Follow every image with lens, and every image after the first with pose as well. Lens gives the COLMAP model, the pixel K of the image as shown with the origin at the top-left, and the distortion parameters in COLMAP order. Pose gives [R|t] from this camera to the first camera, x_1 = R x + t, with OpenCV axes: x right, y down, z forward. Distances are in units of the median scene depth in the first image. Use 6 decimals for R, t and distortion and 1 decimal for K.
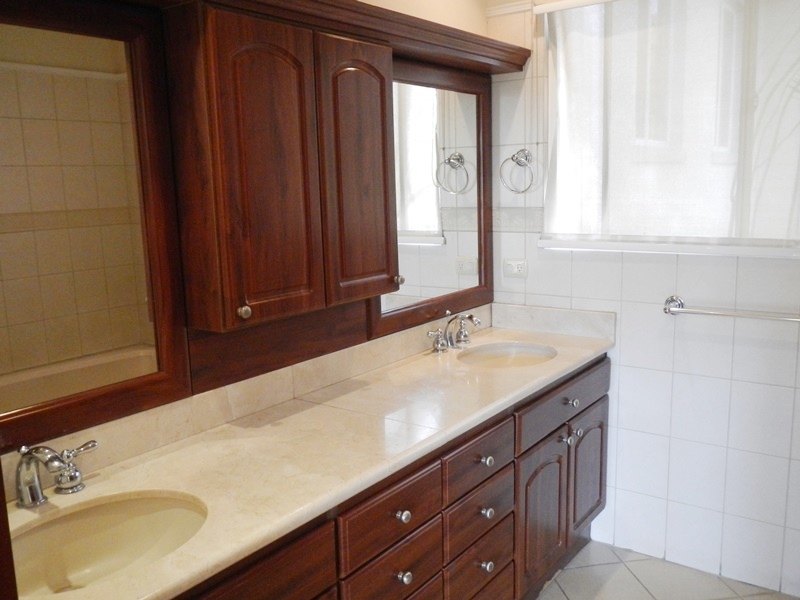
lens RADIAL K [[728.8, 0, 400.0], [0, 728.8, 300.0], [0, 0, 1]] dist [-0.055023, -0.003729]
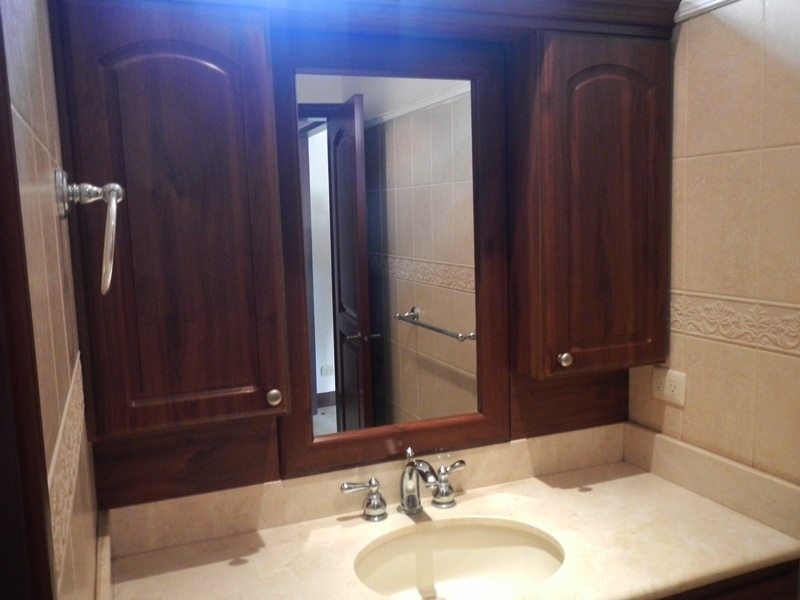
lens RADIAL K [[711.1, 0, 400.0], [0, 711.1, 300.0], [0, 0, 1]] dist [-0.000792, -0.007263]
pose [[0.847136, 0.046076, -0.529375, 0.083913], [-0.070623, 0.997158, -0.026225, -0.021034], [0.526663, 0.059603, 0.847982, 0.116685]]
